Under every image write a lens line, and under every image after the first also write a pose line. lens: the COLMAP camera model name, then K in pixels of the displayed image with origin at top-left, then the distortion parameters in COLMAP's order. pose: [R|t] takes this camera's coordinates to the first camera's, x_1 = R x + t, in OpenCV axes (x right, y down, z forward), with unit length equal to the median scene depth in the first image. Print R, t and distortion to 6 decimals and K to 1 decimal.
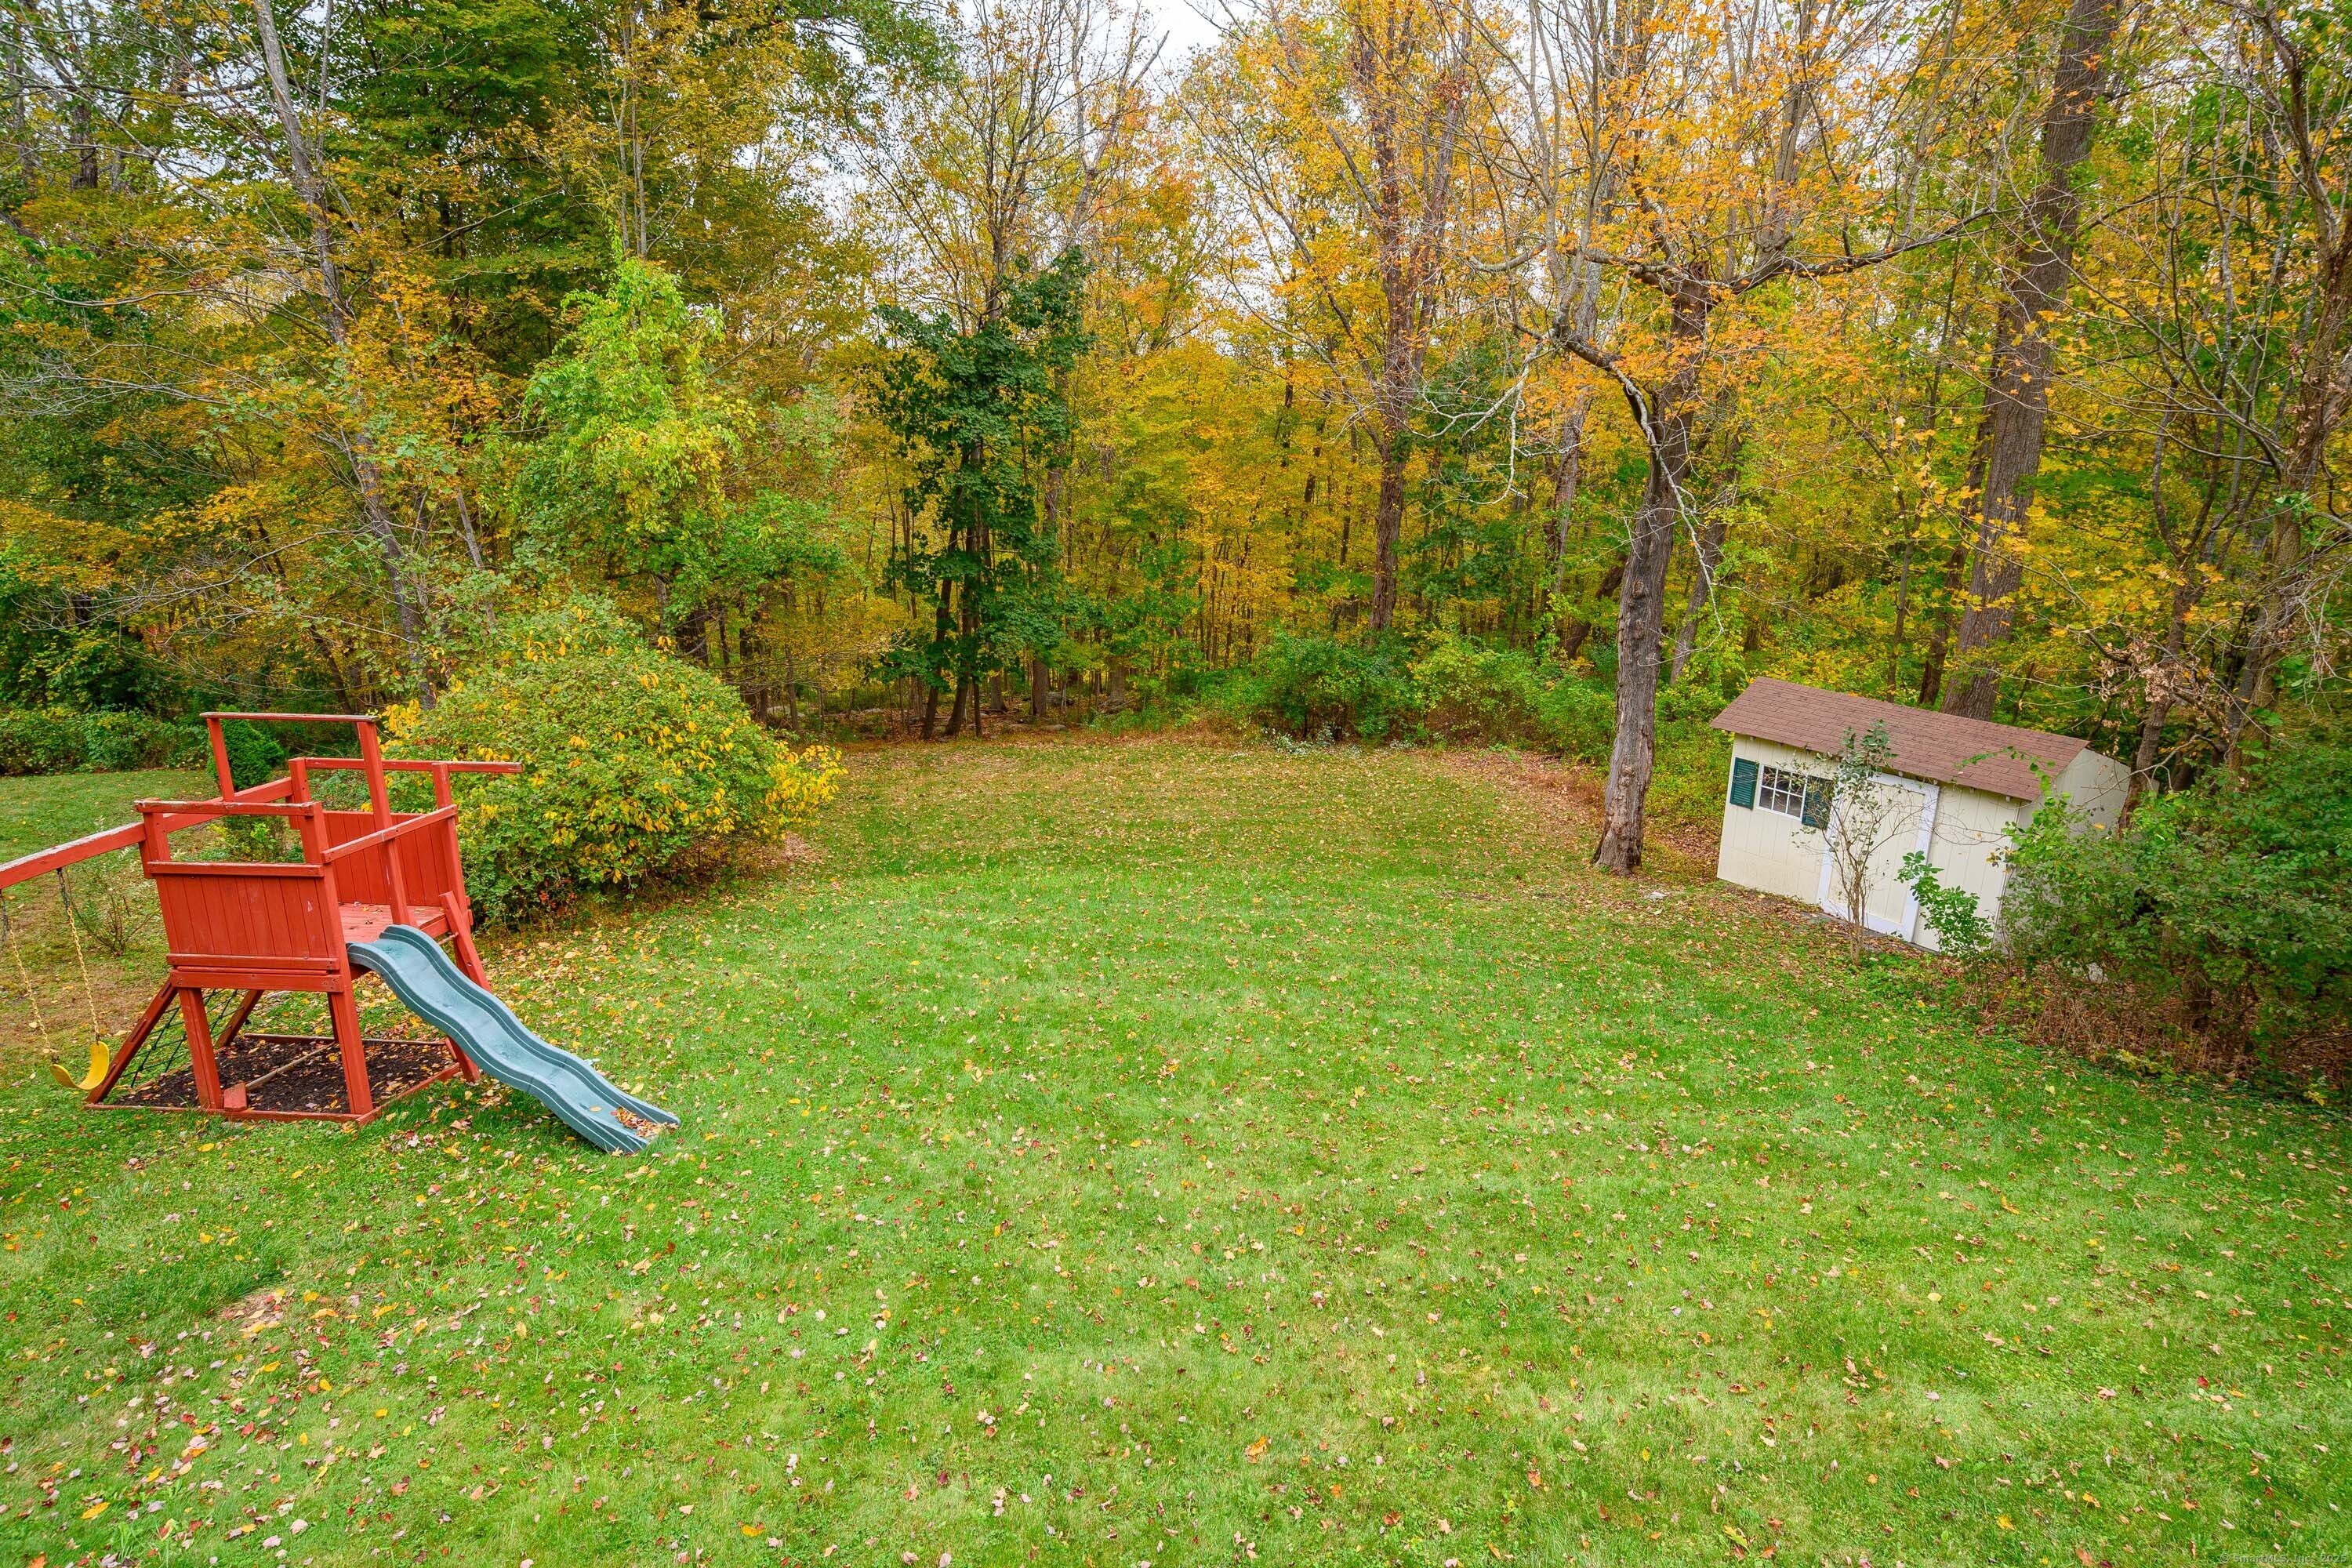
lens RADIAL K [[1148.7, 0, 1179.5], [0, 1148.7, 792.0], [0, 0, 1]] dist [0.006224, -0.010950]
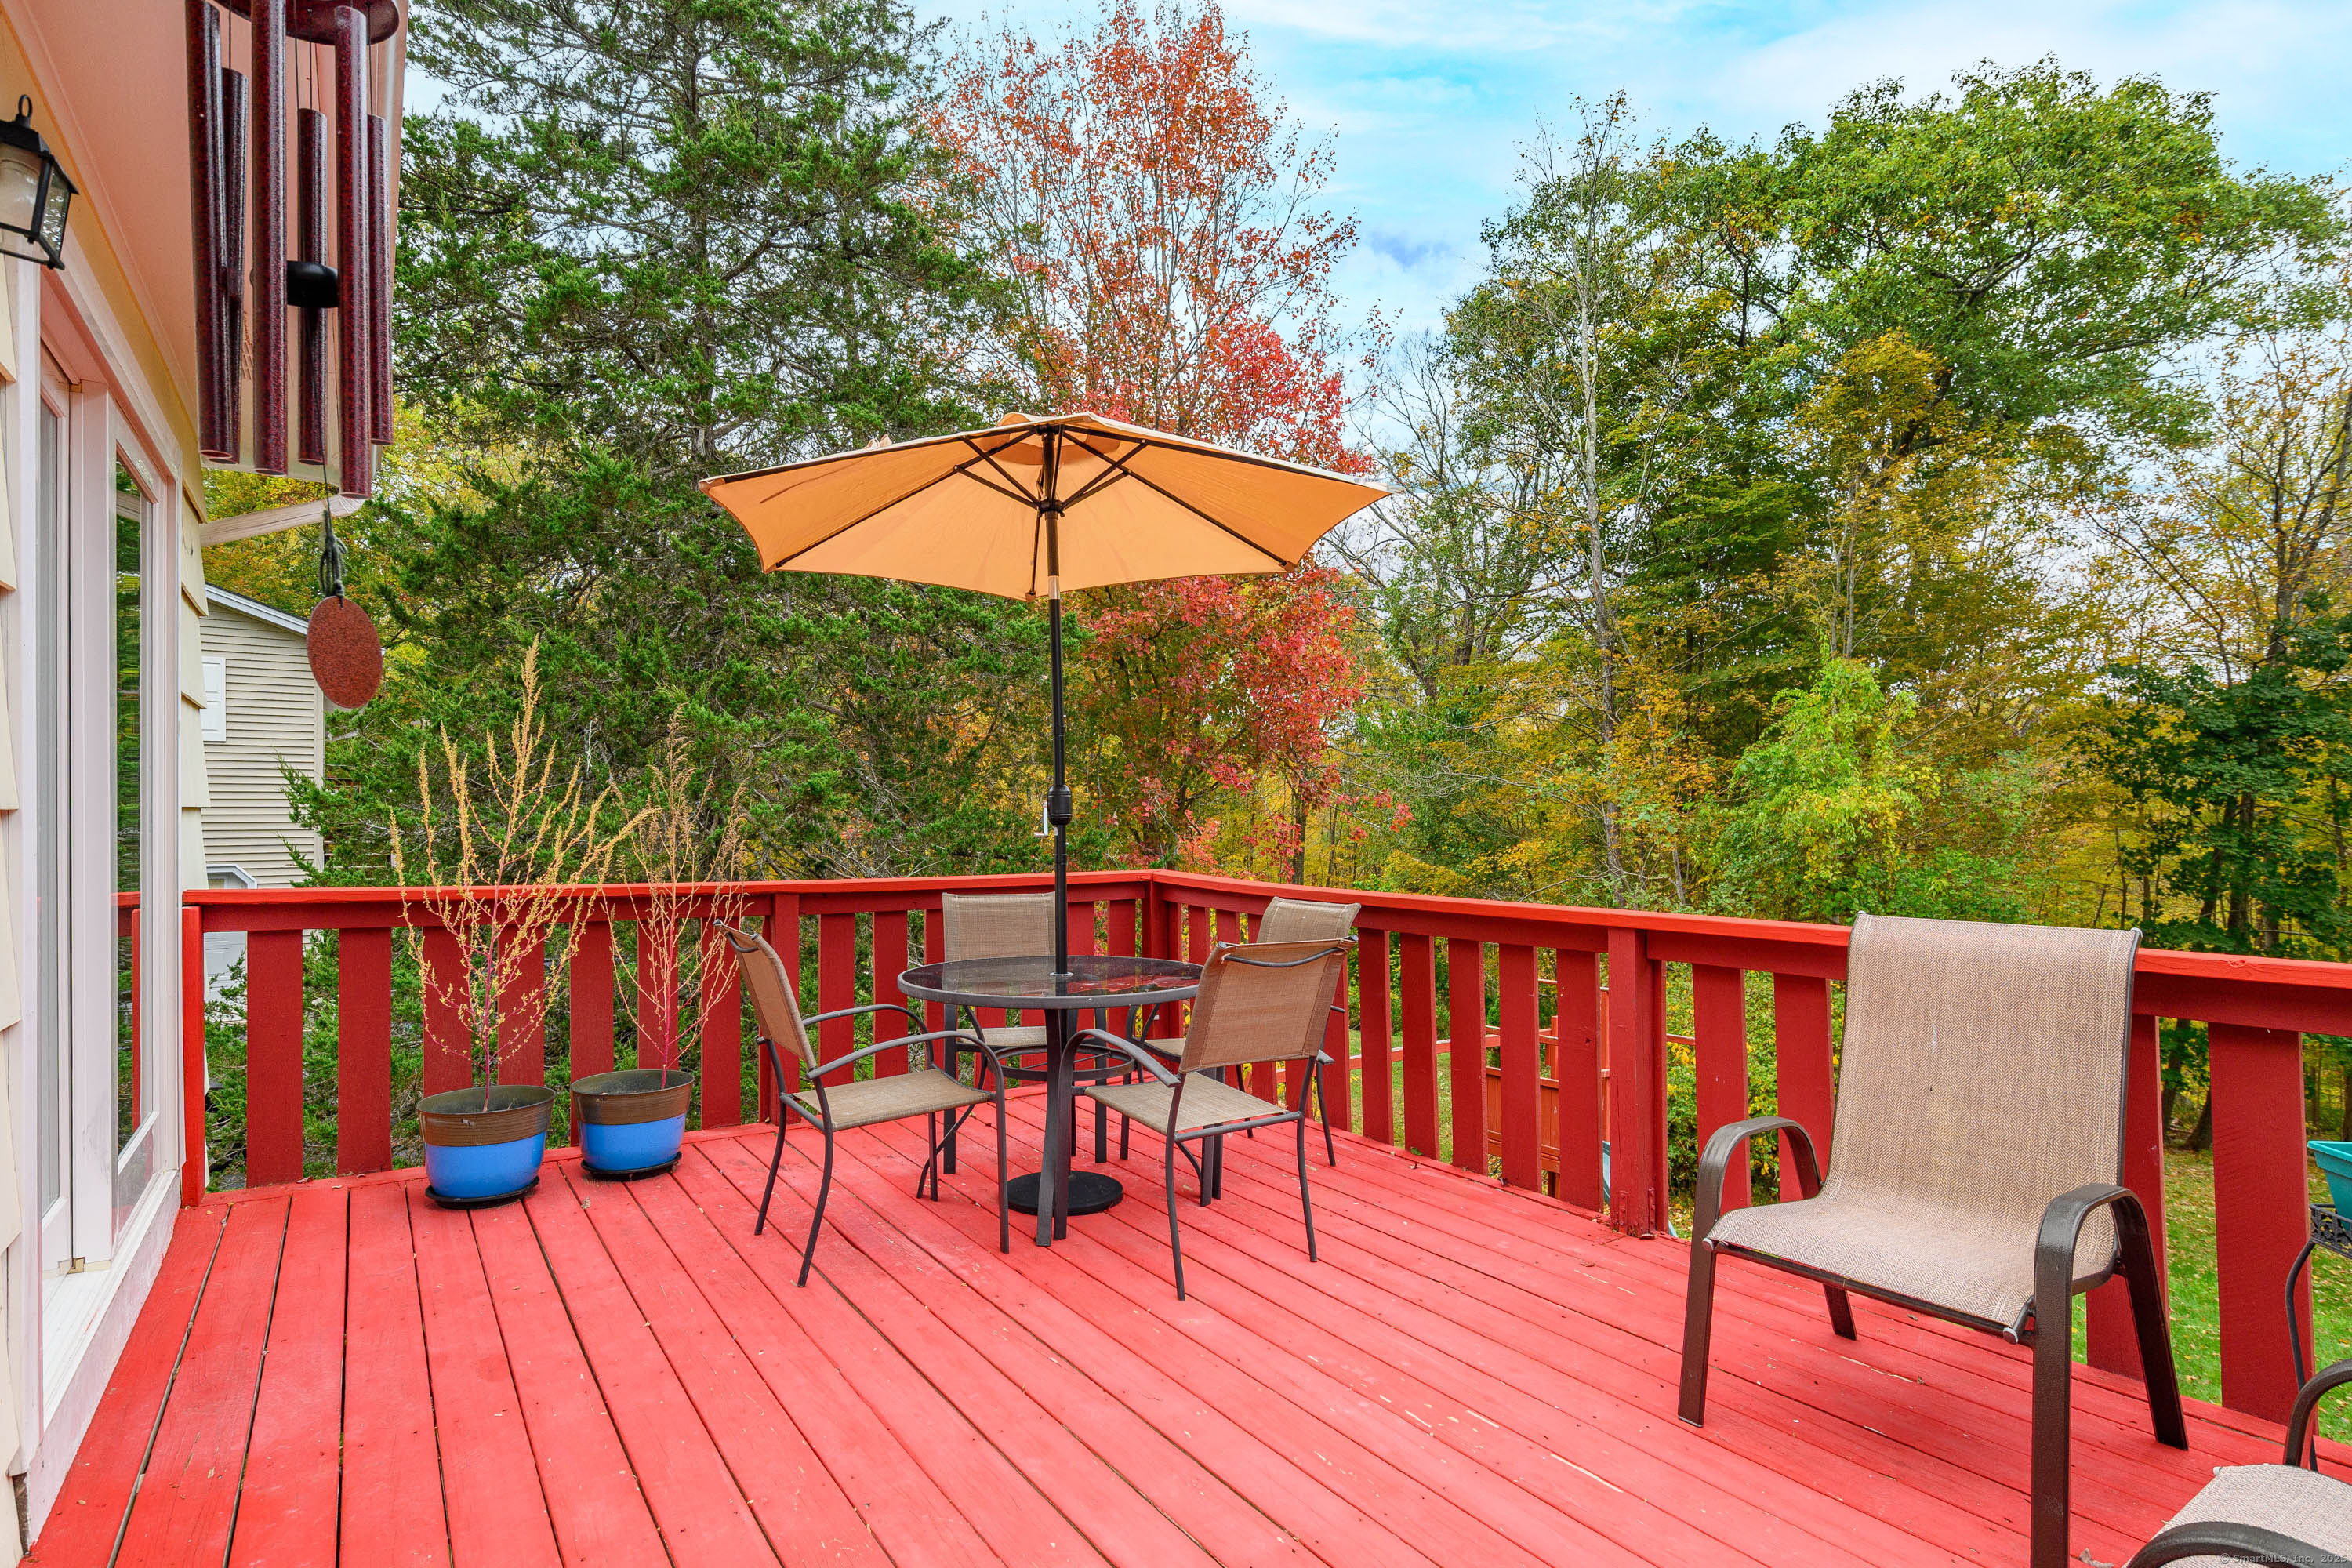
lens RADIAL K [[1194.9, 0, 1182.9], [0, 1194.9, 798.7], [0, 0, 1]] dist [0.002062, 0.001100]
pose [[0.604683, -0.026387, -0.796029, 0.094835], [-0.216981, 0.956190, -0.196520, 0.063475], [0.766341, 0.291555, 0.572466, -0.182891]]
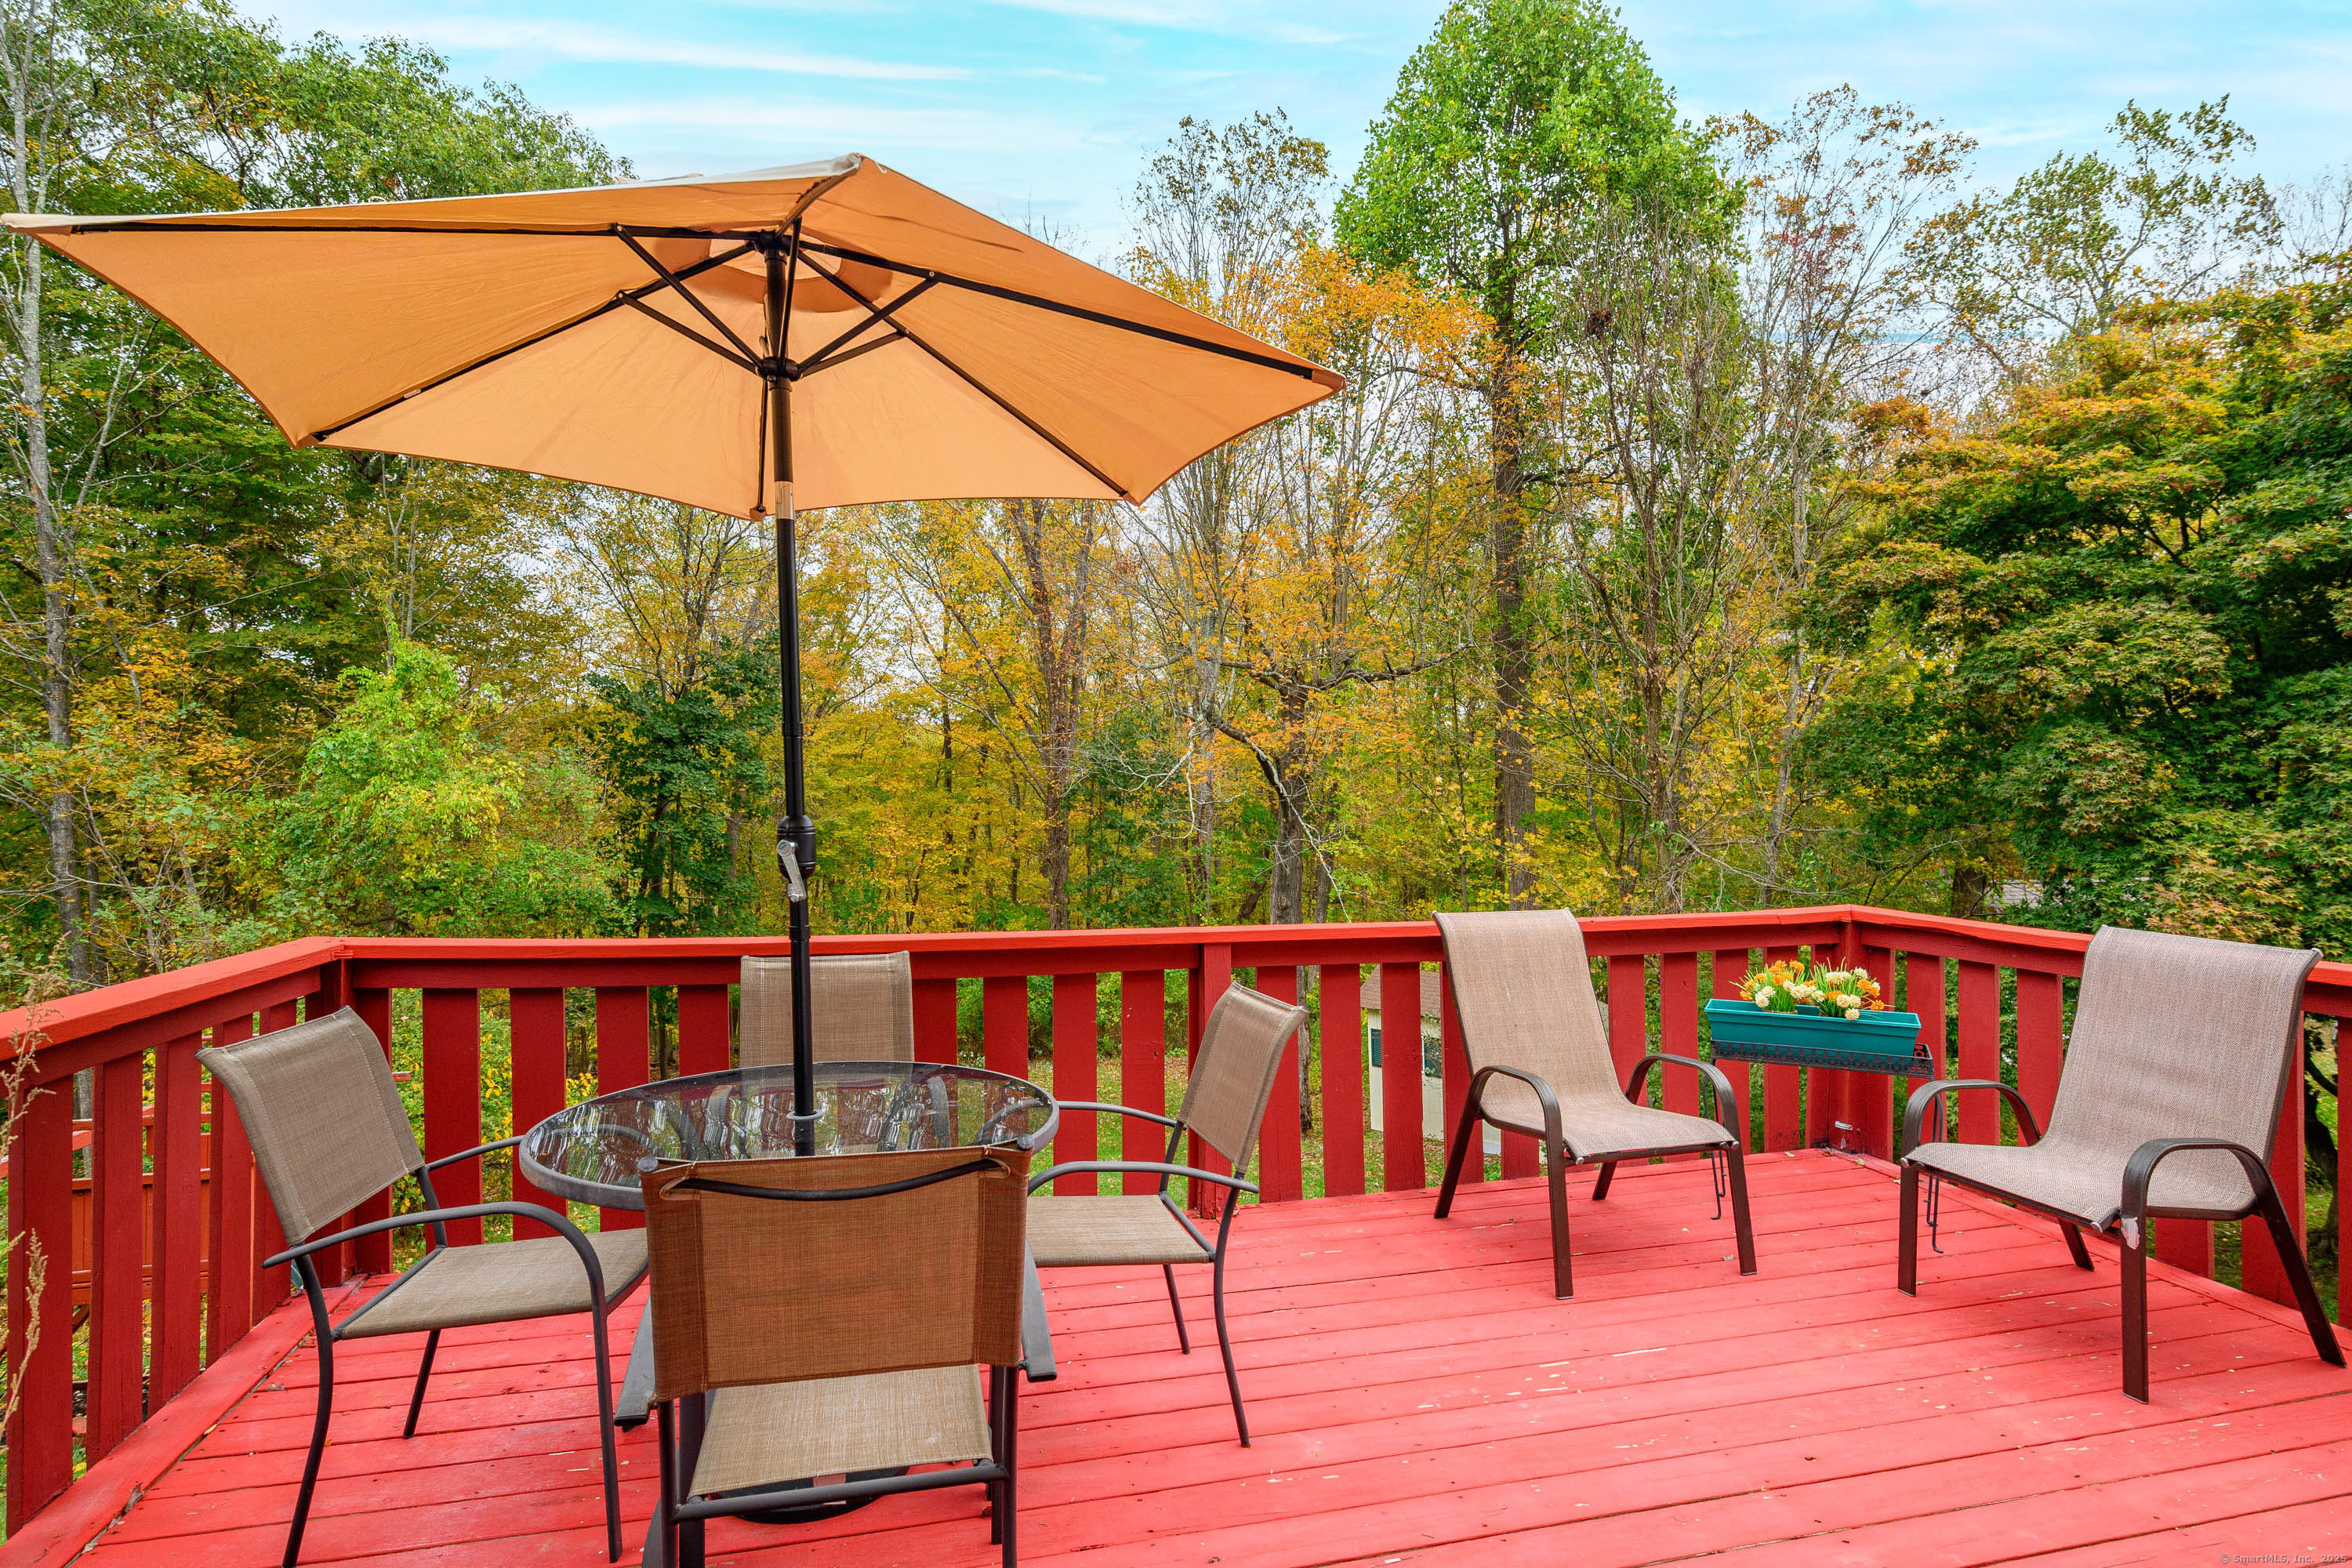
lens RADIAL K [[1189.8, 0, 1178.8], [0, 1189.8, 791.4], [0, 0, 1]] dist [0.002994, 0.000563]
pose [[0.952231, -0.006752, 0.305304, -0.116213], [0.095291, 0.956406, -0.276058, 0.062150], [-0.290131, 0.291964, 0.911362, -0.217283]]
